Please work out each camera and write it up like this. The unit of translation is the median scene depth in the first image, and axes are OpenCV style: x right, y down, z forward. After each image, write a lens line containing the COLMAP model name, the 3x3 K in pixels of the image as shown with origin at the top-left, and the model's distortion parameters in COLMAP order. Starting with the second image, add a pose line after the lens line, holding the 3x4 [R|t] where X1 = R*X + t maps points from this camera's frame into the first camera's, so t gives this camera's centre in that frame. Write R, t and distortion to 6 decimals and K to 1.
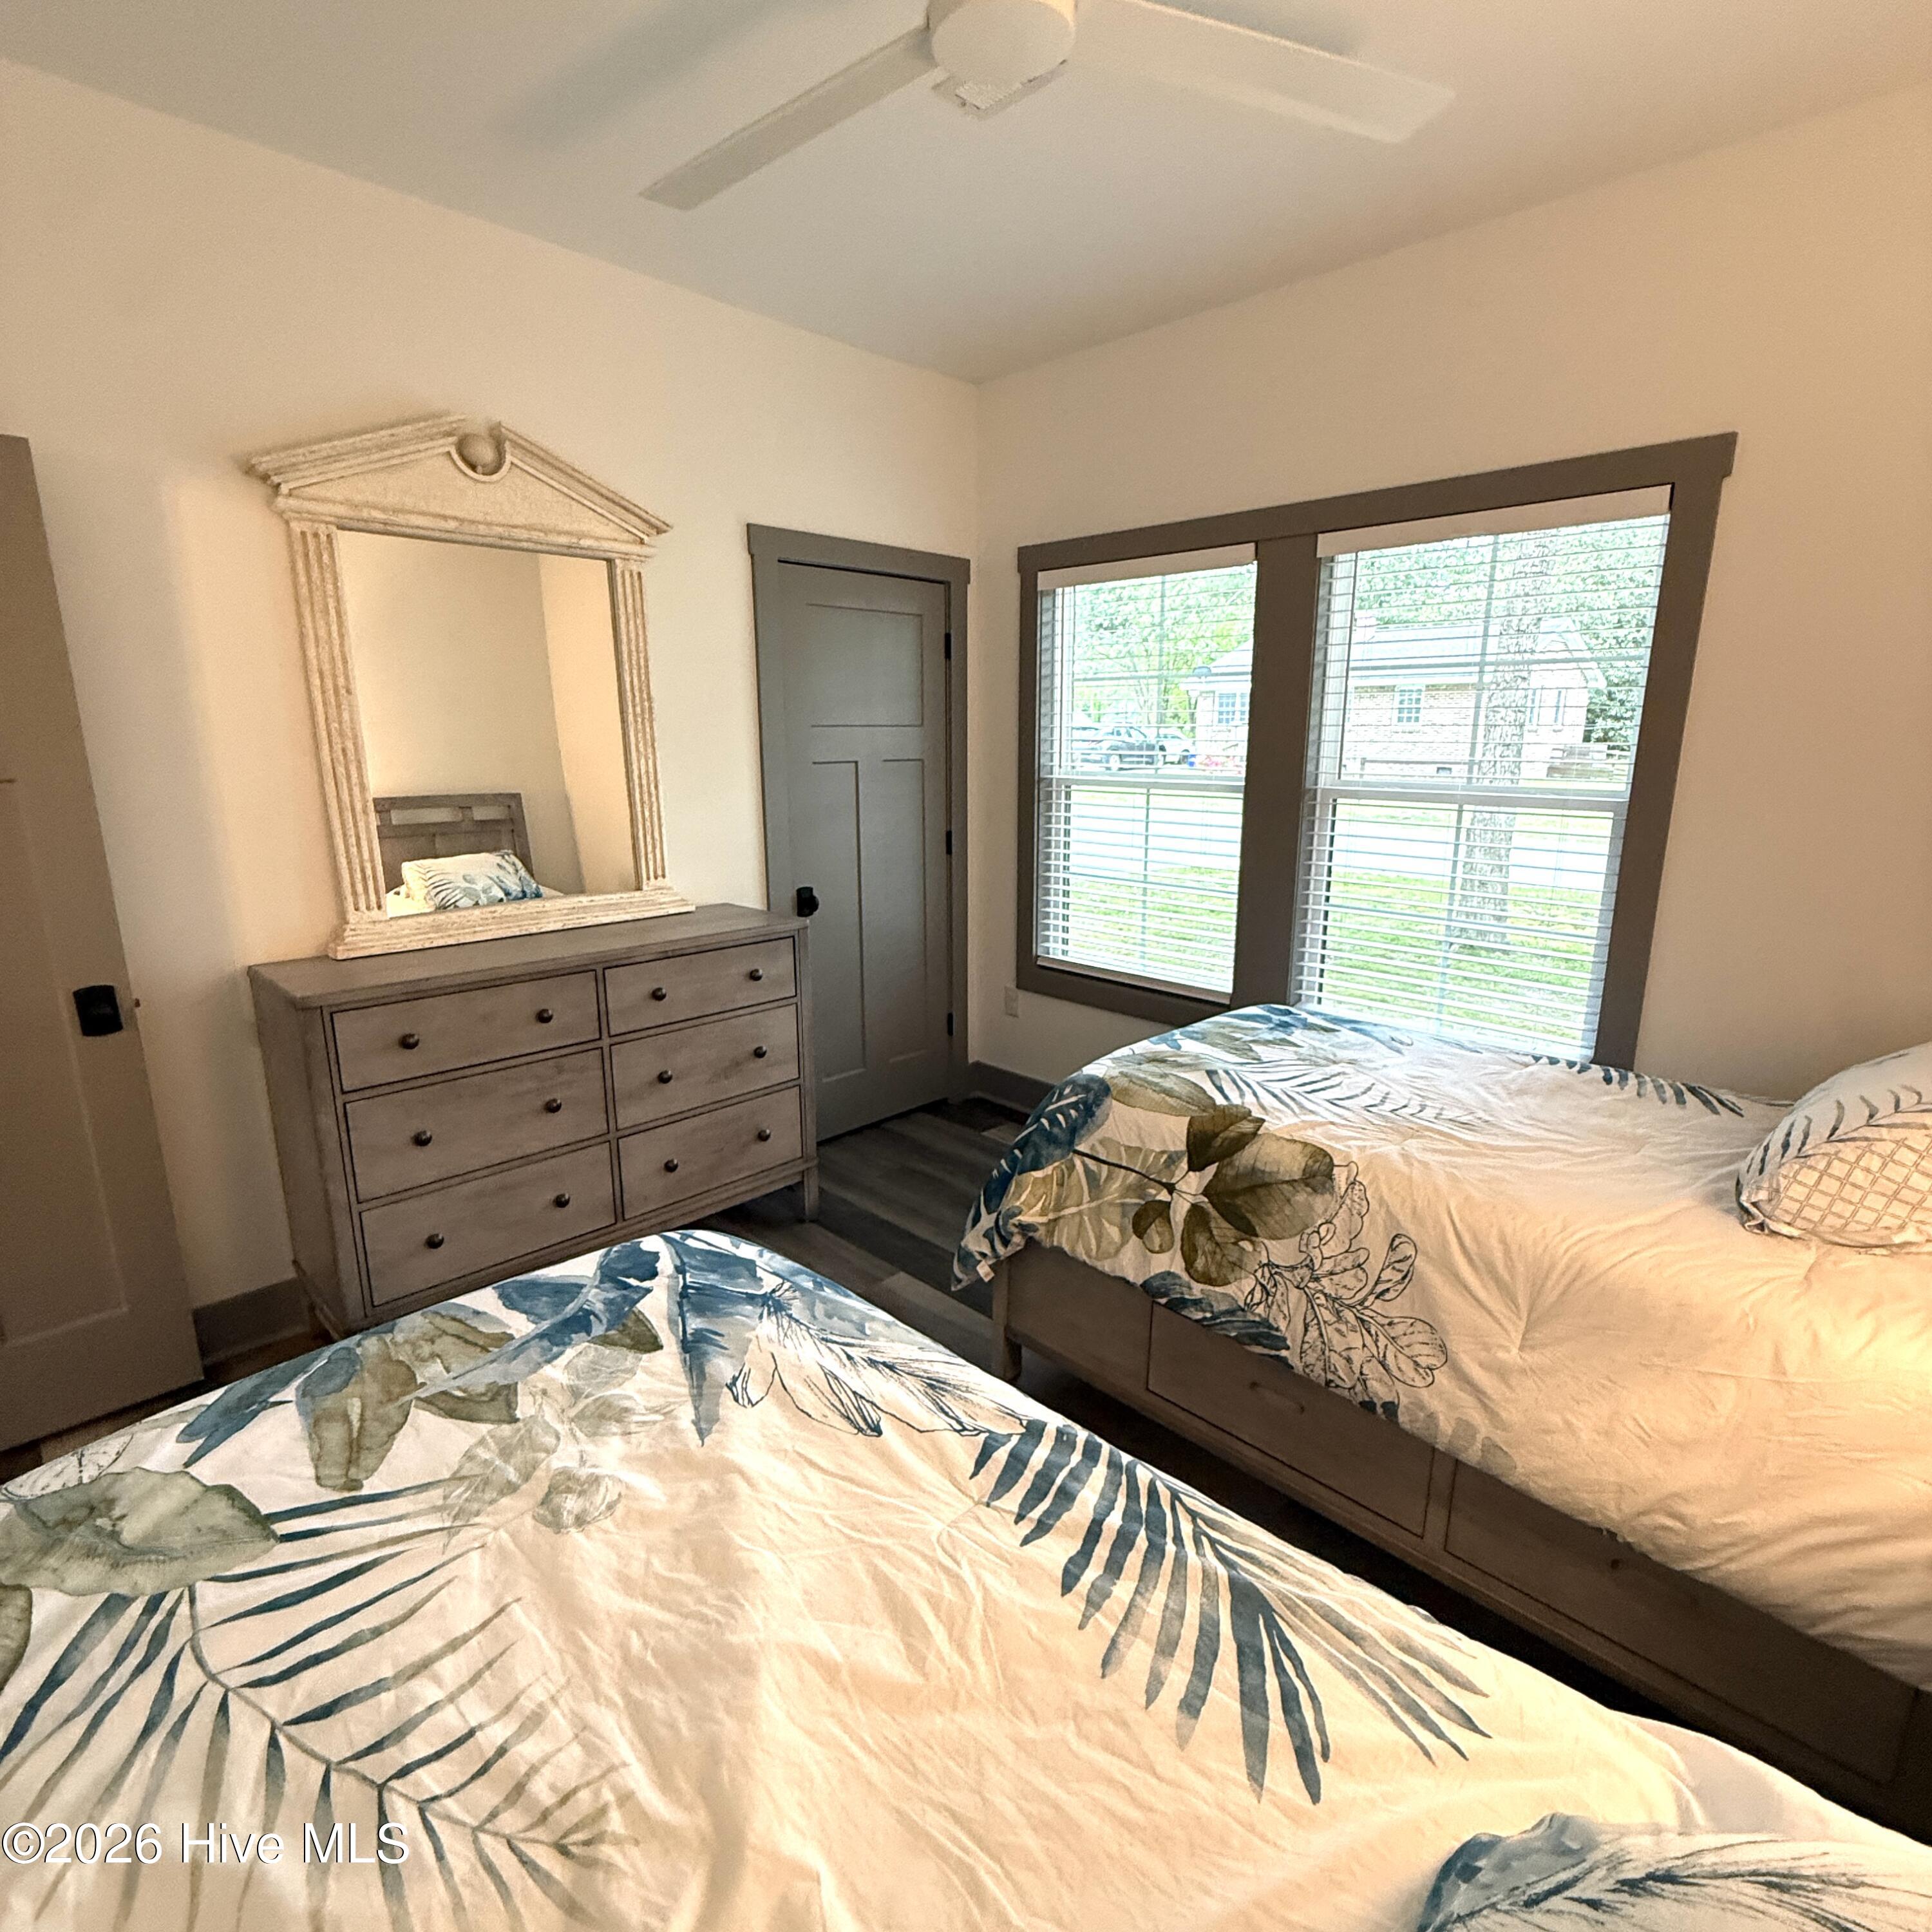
lens RADIAL K [[1043.4, 0, 946.0], [0, 1043.4, 963.2], [0, 0, 1]] dist [-0.001085, -0.001946]
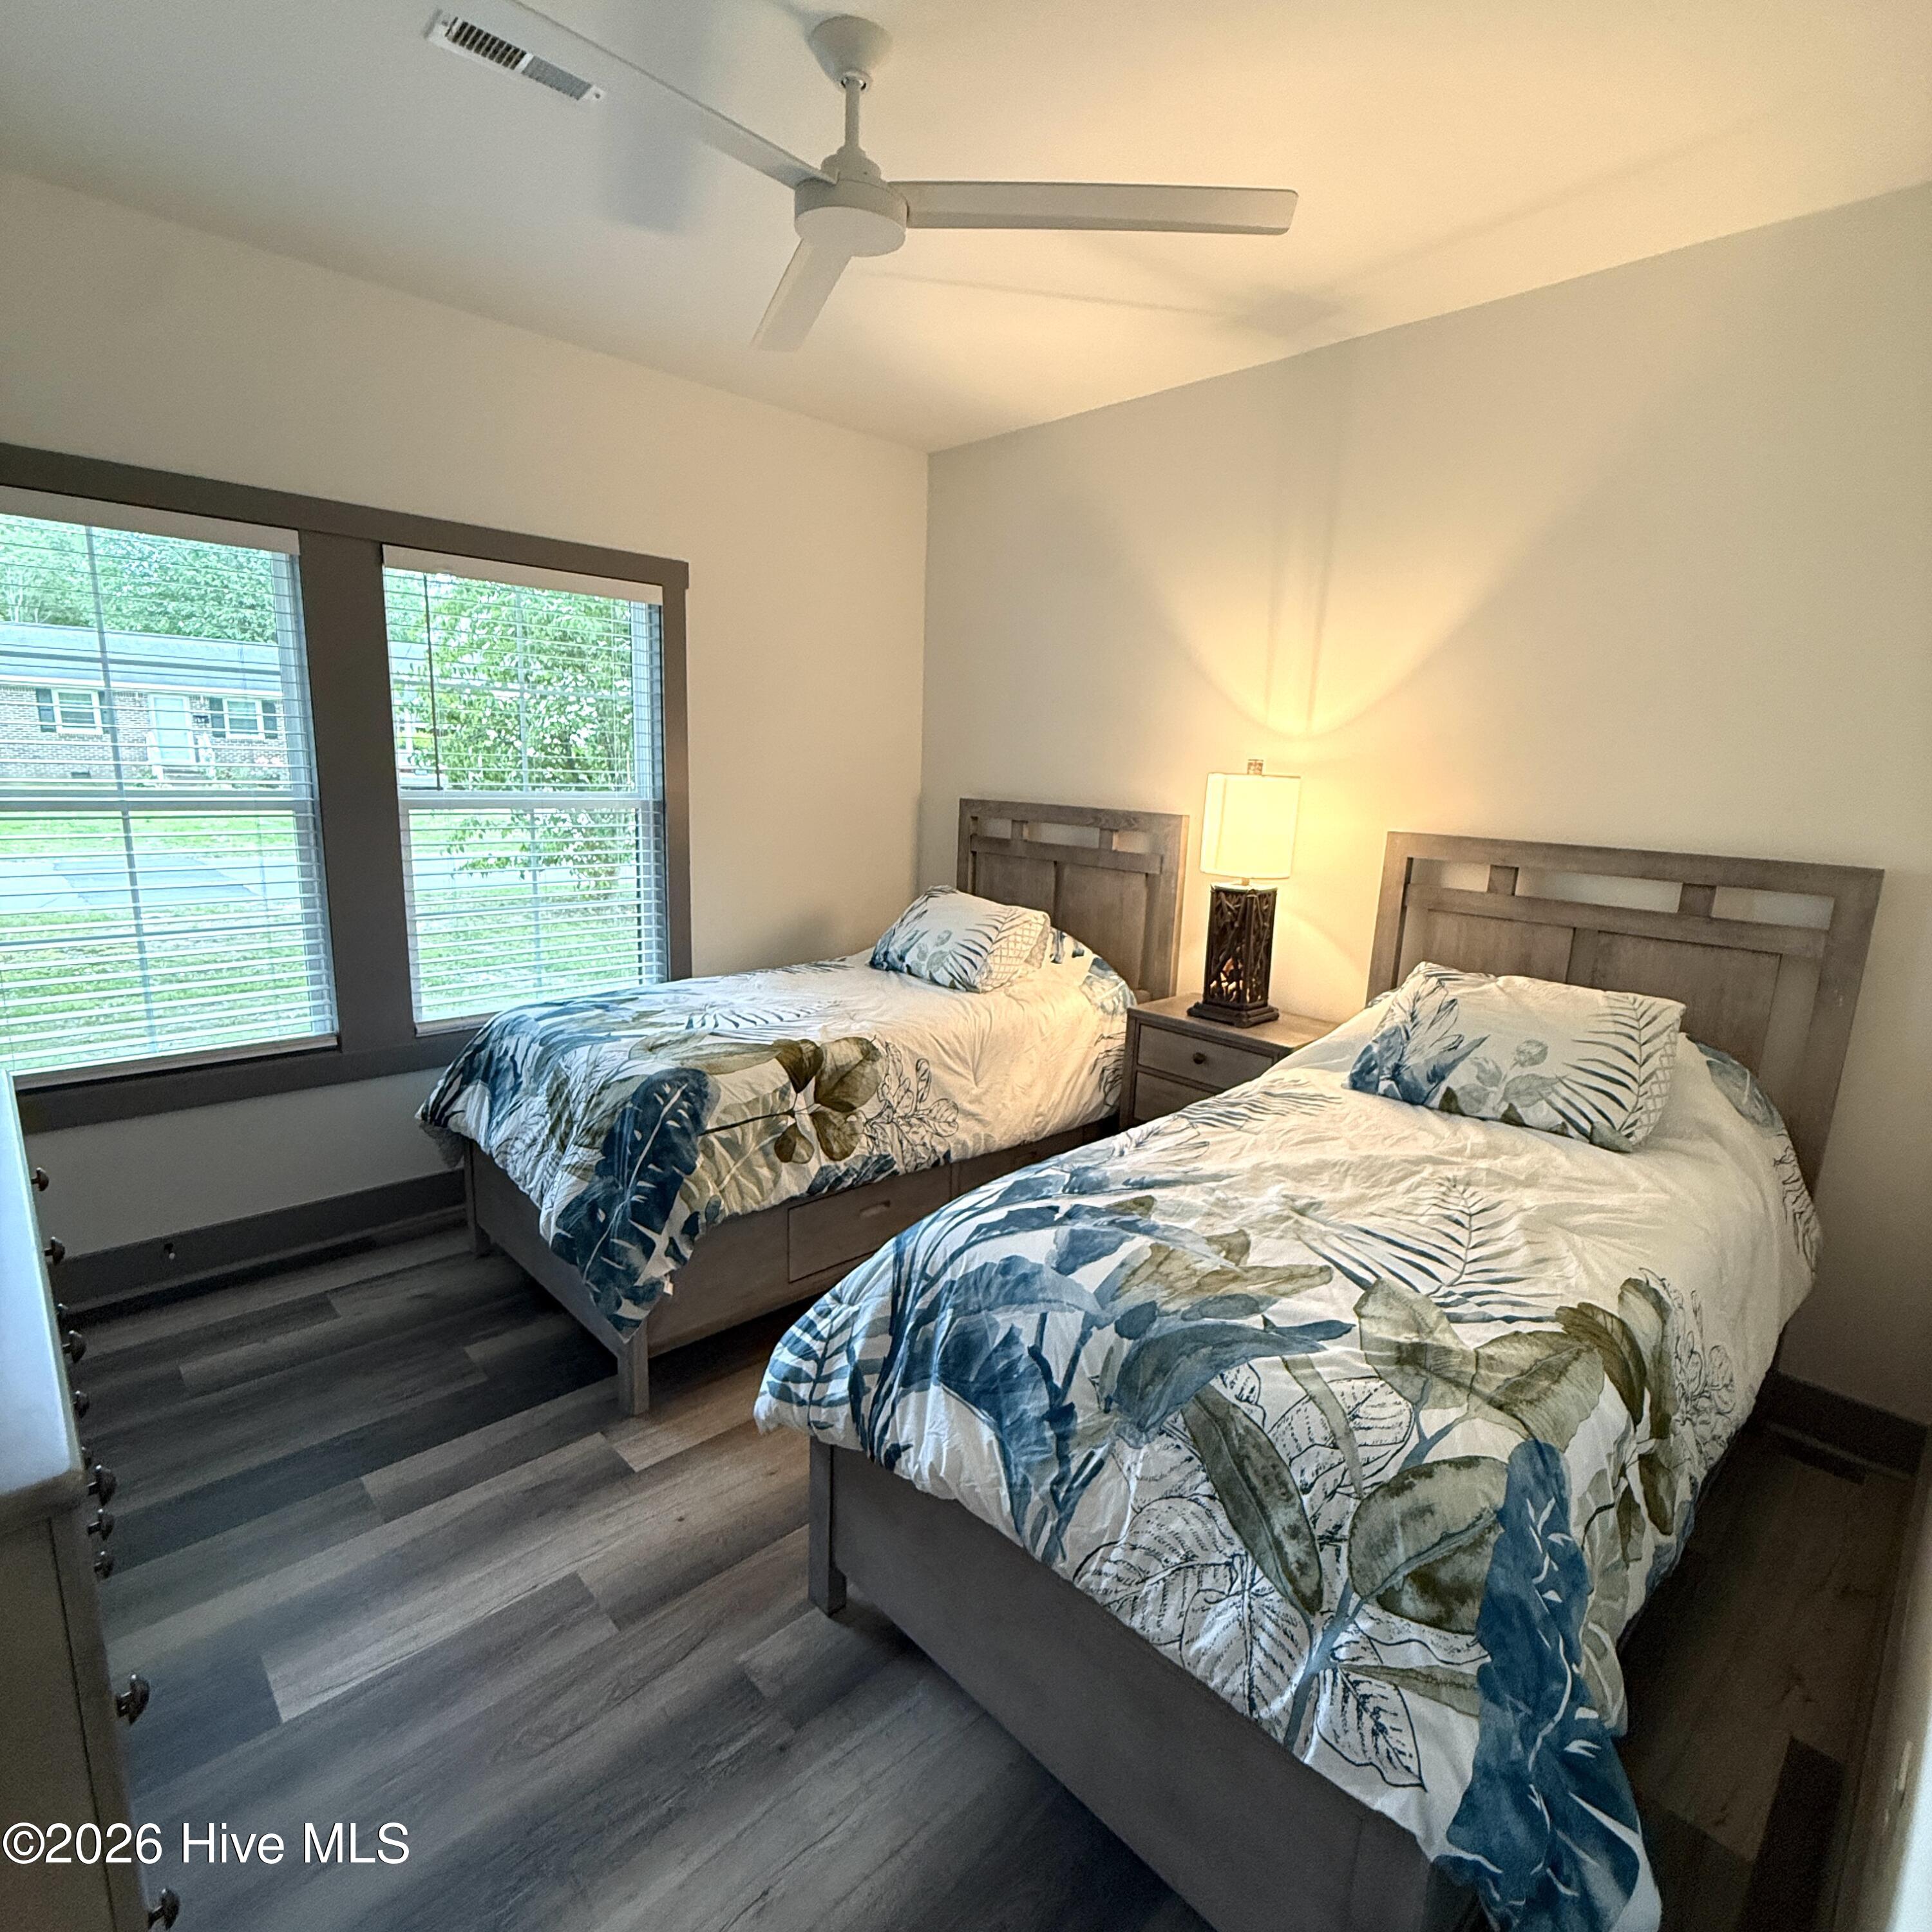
lens RADIAL K [[1043.4, 0, 1002.3], [0, 1043.4, 965.7], [0, 0, 1]] dist [-0.001085, -0.001946]
pose [[-0.011984, -0.194541, 0.980821, -1.047482], [0.185077, 0.963512, 0.193369, -0.163471], [-0.982651, 0.183845, 0.024458, 0.713198]]
